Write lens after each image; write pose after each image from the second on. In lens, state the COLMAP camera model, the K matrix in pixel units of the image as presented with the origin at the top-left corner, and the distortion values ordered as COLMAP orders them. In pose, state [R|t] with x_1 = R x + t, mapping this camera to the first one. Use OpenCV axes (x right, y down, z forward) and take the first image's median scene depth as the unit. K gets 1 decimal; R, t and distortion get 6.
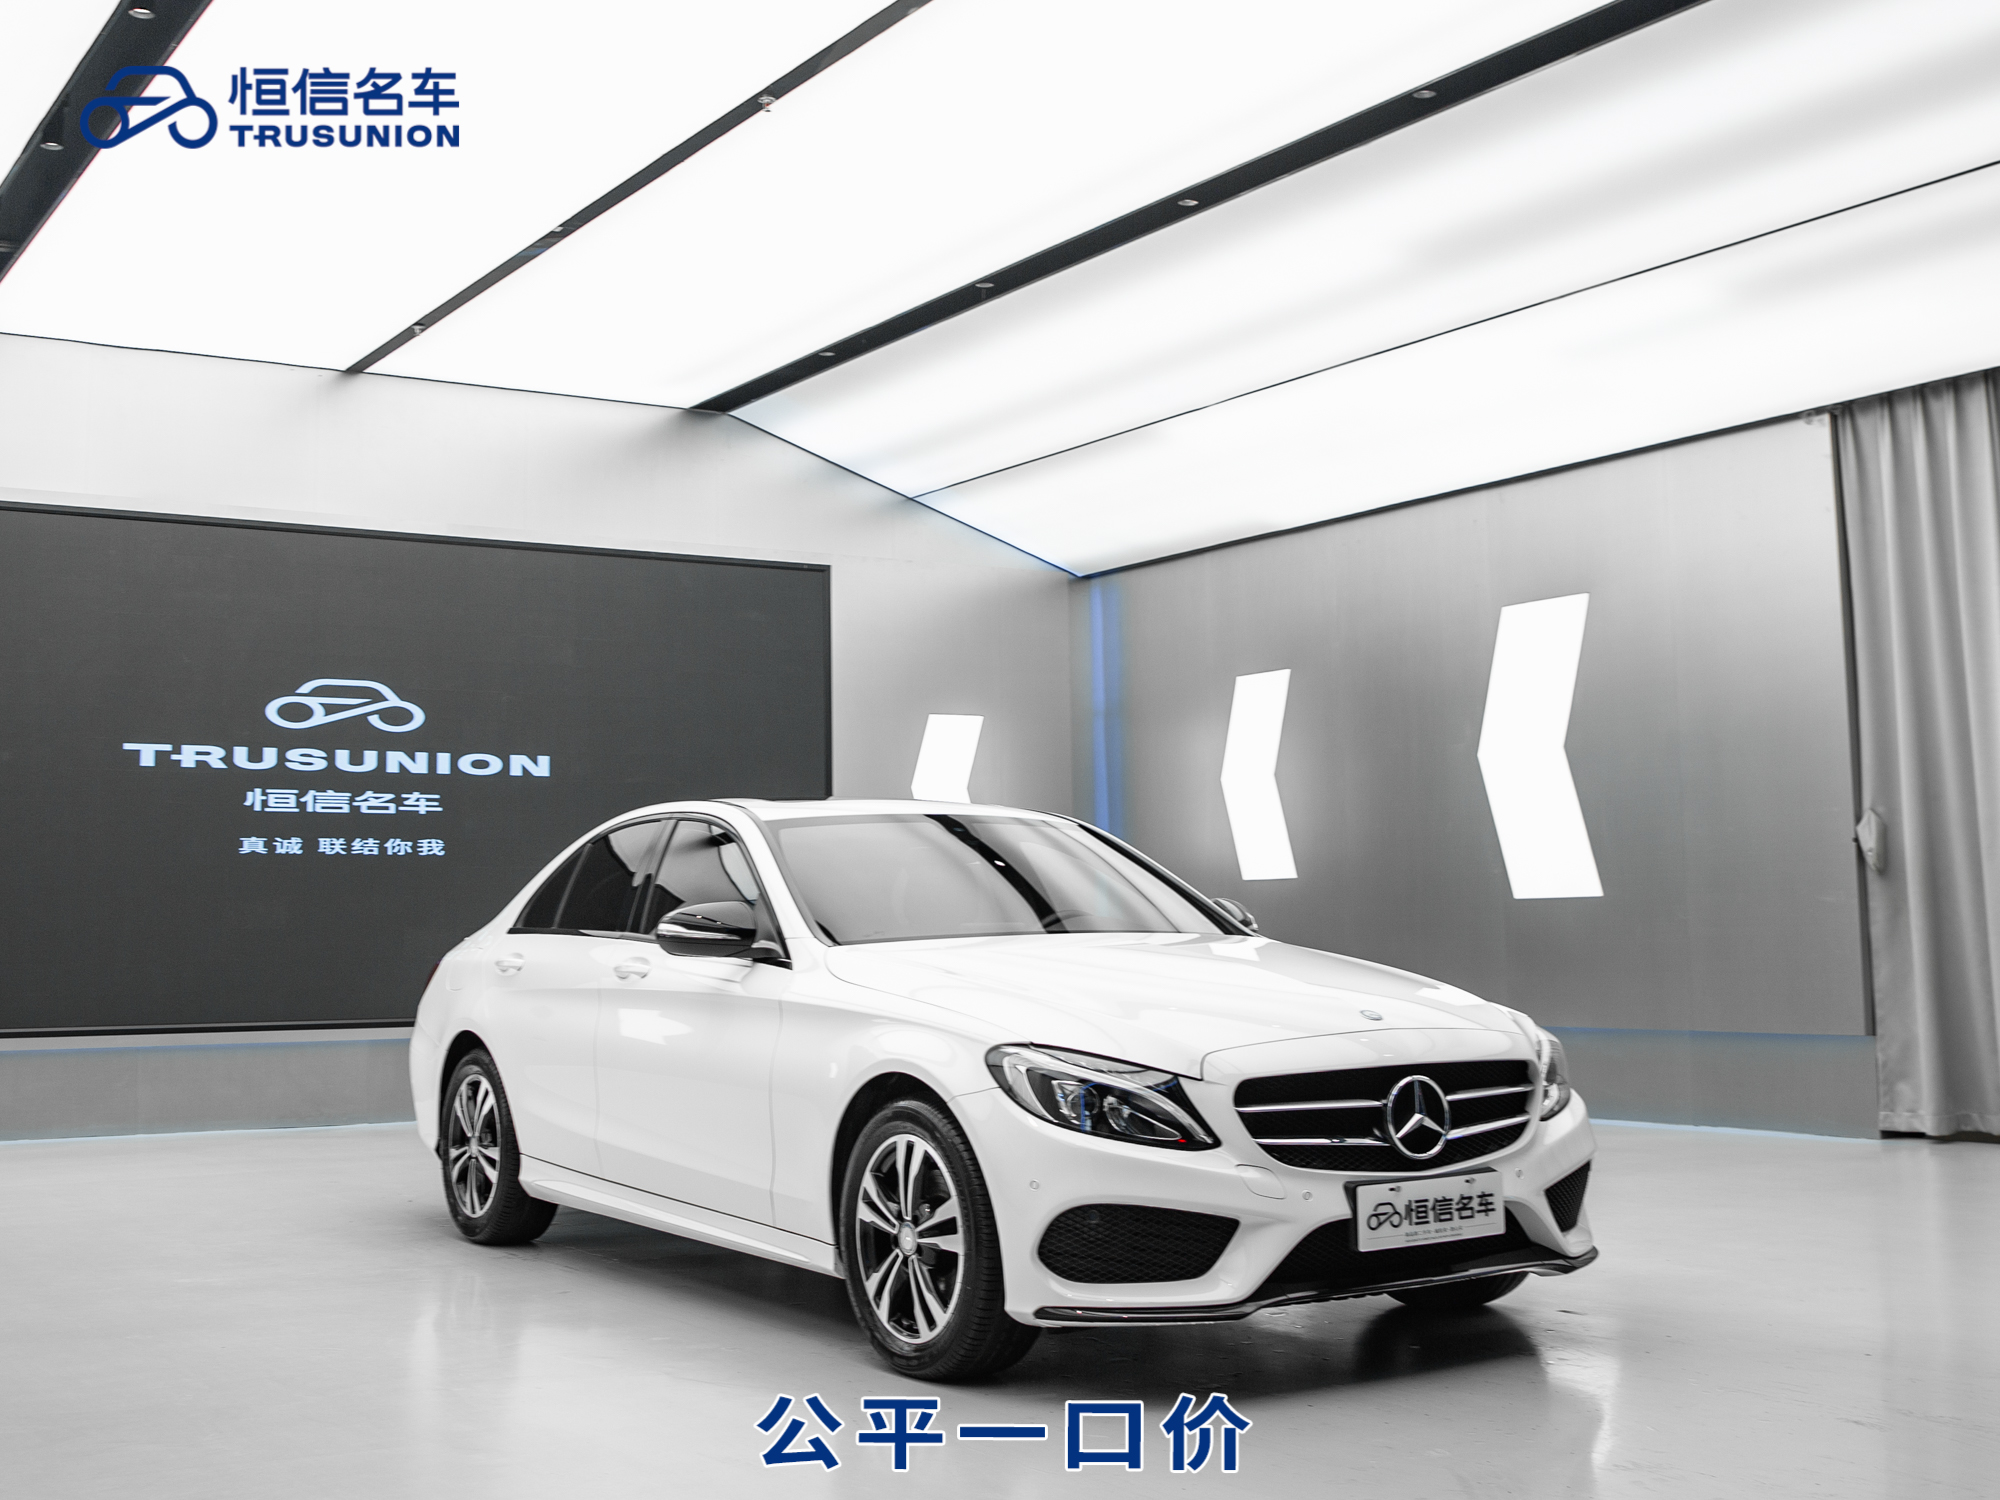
lens RADIAL K [[2243.6, 0, 973.3], [0, 2243.6, 742.0], [0, 0, 1]] dist [-0.087393, -0.005723]
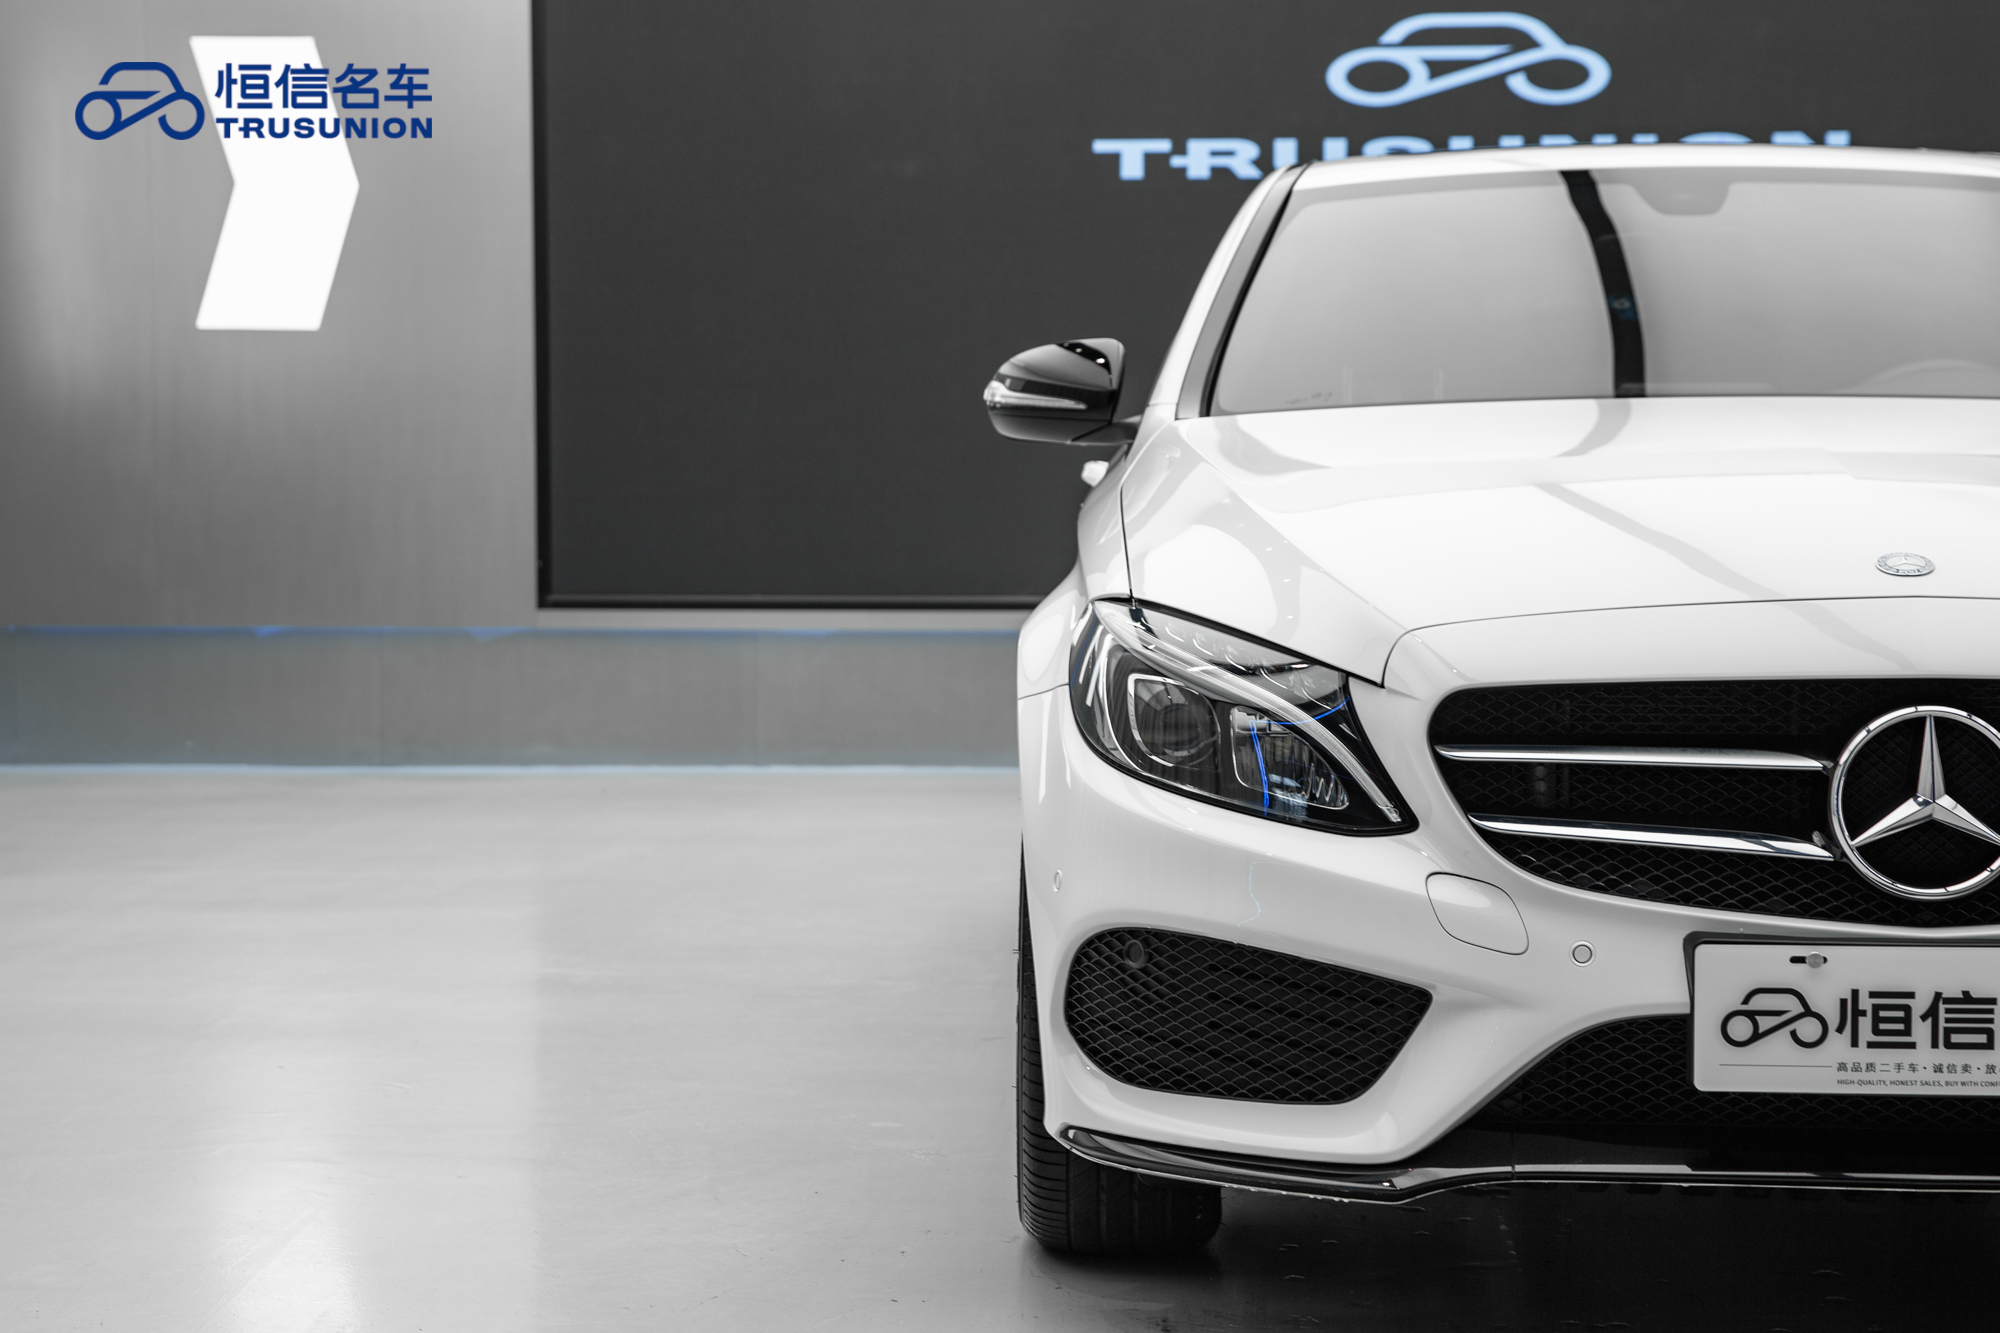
lens RADIAL K [[3736.6, 0, 1000.0], [0, 3736.6, 666.5], [0, 0, 1]] dist [0.113535, 0.141513]
pose [[0.815489, 0.039233, -0.577441, 0.446854], [0.035466, 0.992437, 0.117516, 0.049836], [0.577685, -0.116313, 0.807931, 0.306475]]
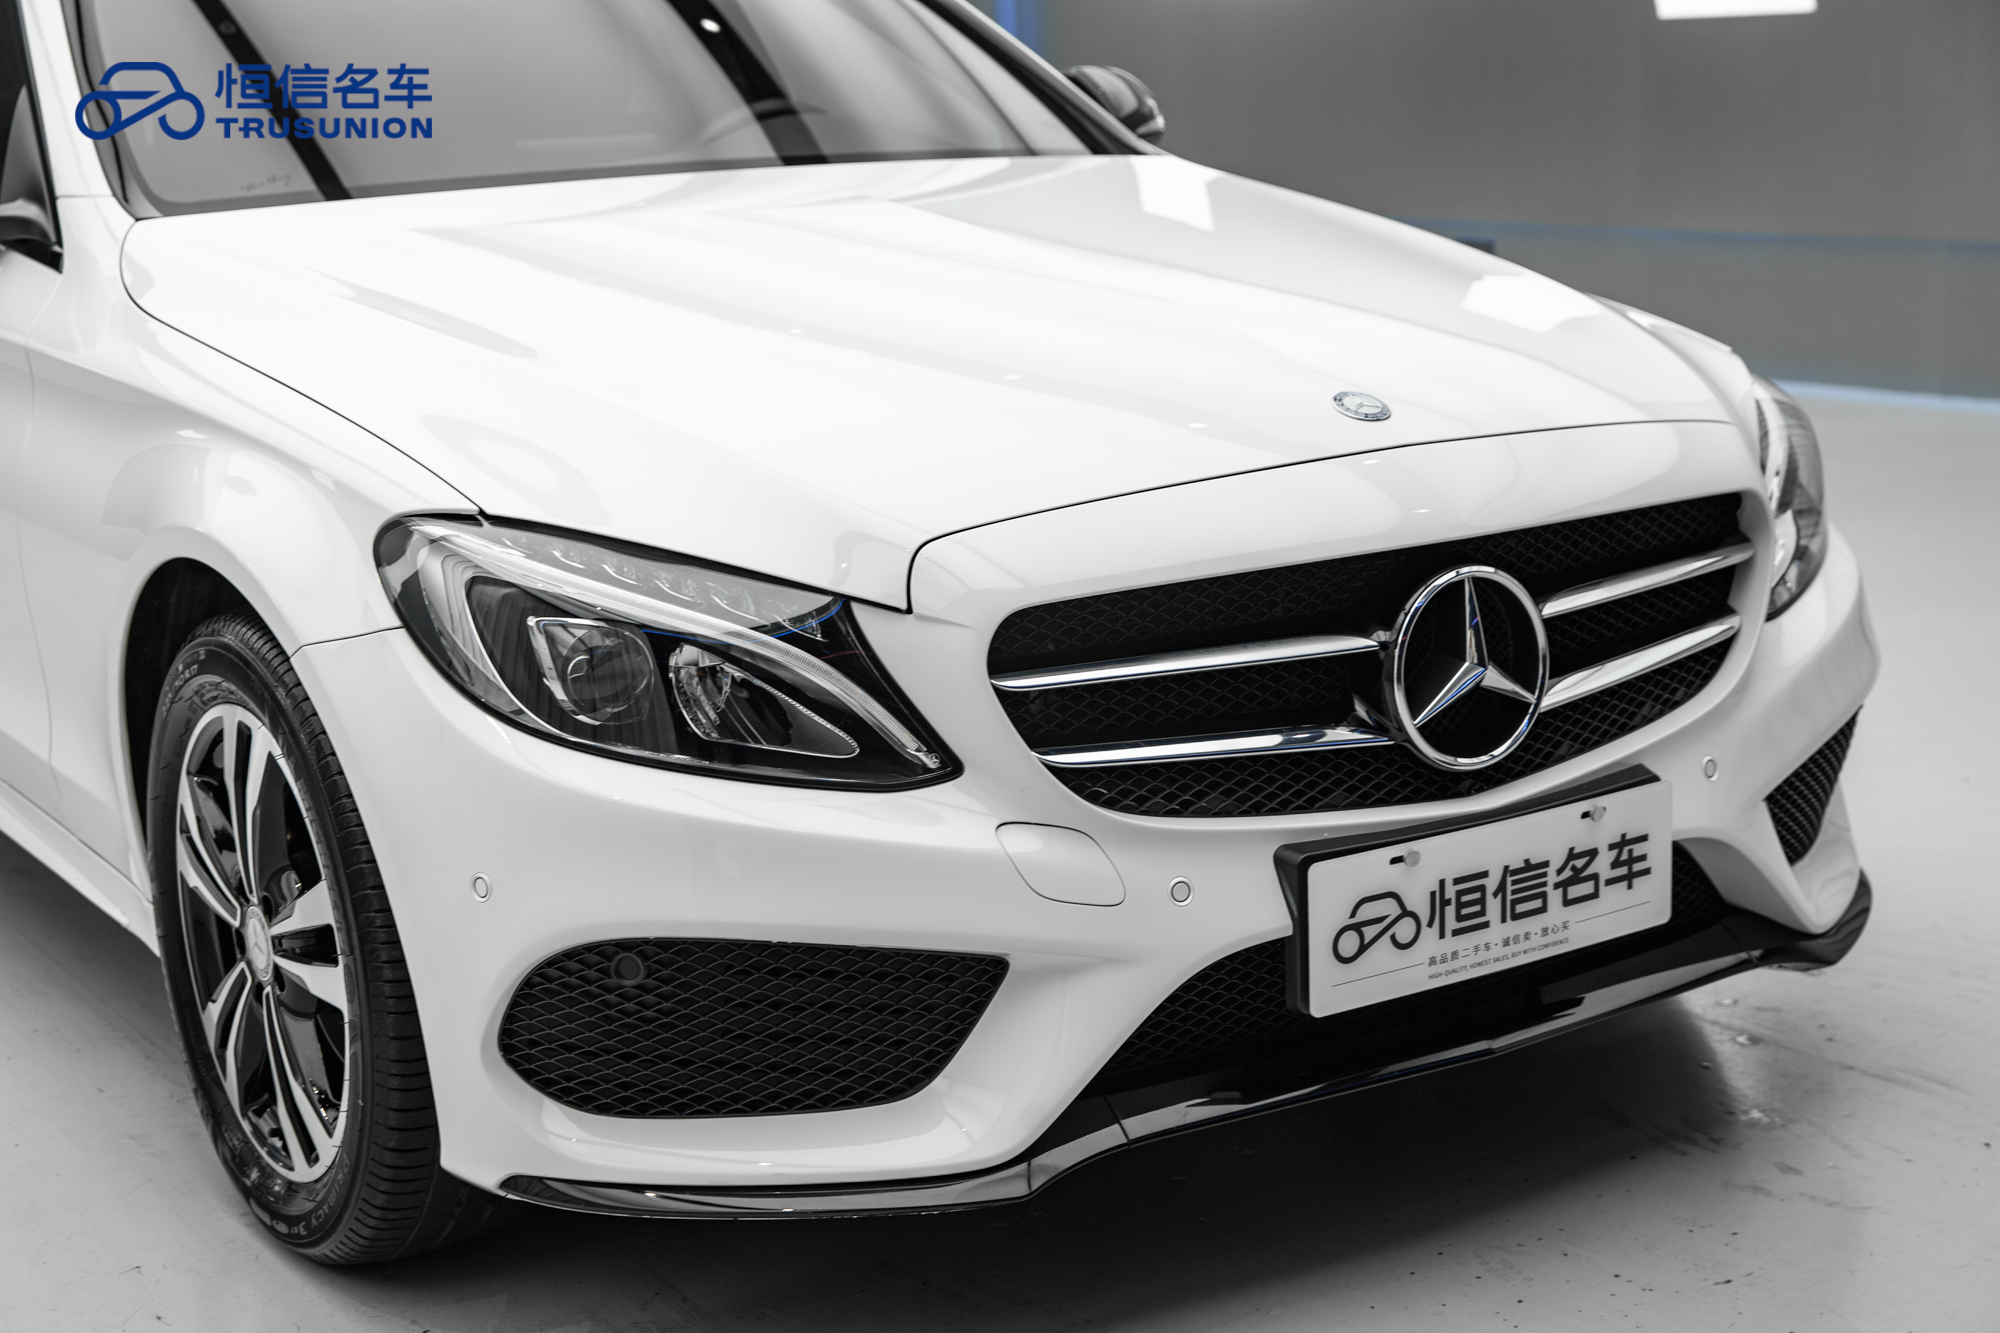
lens RADIAL K [[2843.4, 0, 1000.0], [0, 2843.4, 666.5], [0, 0, 1]] dist [0.026175, 0.016360]
pose [[0.999575, -0.022183, 0.018904, 0.100361], [0.015590, 0.954974, 0.296279, 0.014195], [-0.024625, -0.295859, 0.954914, 0.488334]]
